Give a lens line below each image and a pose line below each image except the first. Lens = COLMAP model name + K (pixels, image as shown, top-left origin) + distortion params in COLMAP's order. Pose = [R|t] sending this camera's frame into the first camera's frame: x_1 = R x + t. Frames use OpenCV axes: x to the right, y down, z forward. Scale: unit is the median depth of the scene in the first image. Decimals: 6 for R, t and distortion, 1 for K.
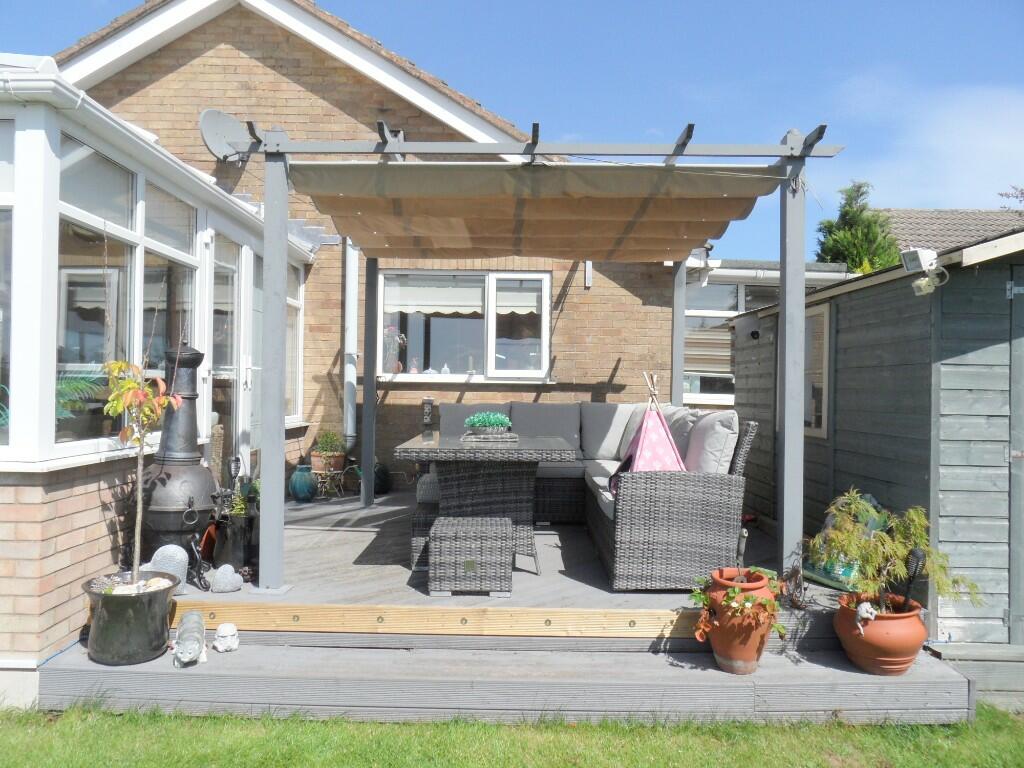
lens RADIAL K [[755.3, 0, 508.7], [0, 755.3, 385.1], [0, 0, 1]] dist [-0.028729, 0.022908]
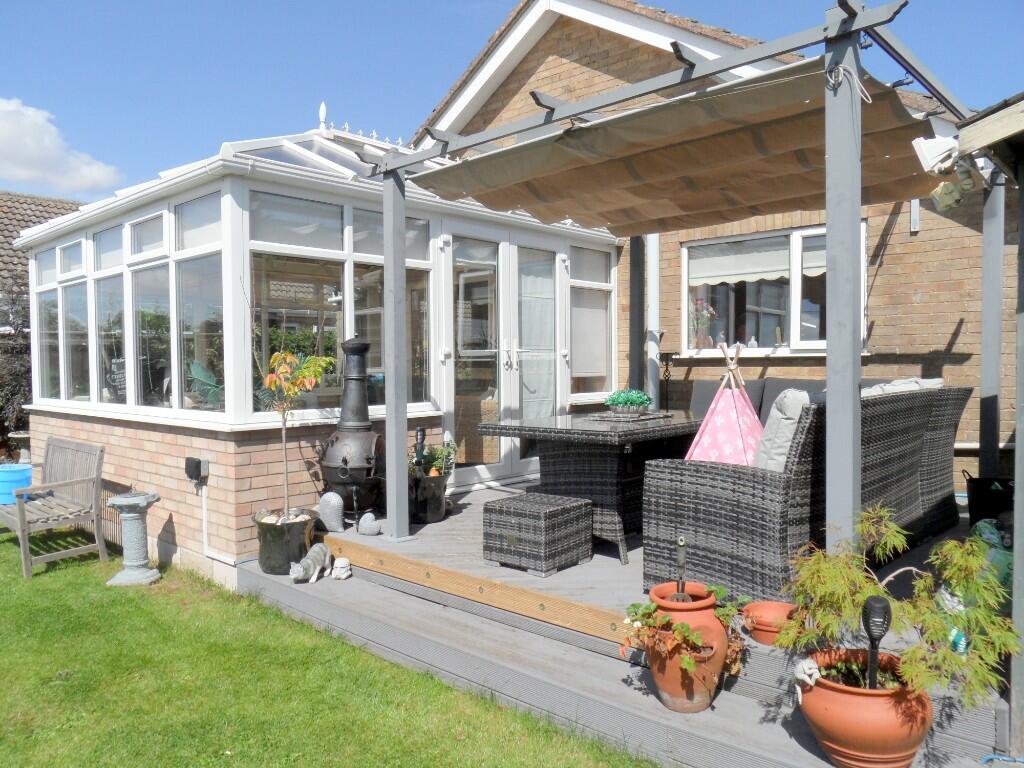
lens RADIAL K [[755.3, 0, 511.9], [0, 755.3, 387.3], [0, 0, 1]] dist [-0.028729, 0.022908]
pose [[0.737325, -0.000420, -0.675538, 0.329173], [0.024651, 0.999351, 0.026285, 0.002319], [0.675088, -0.036033, 0.736857, 0.128335]]
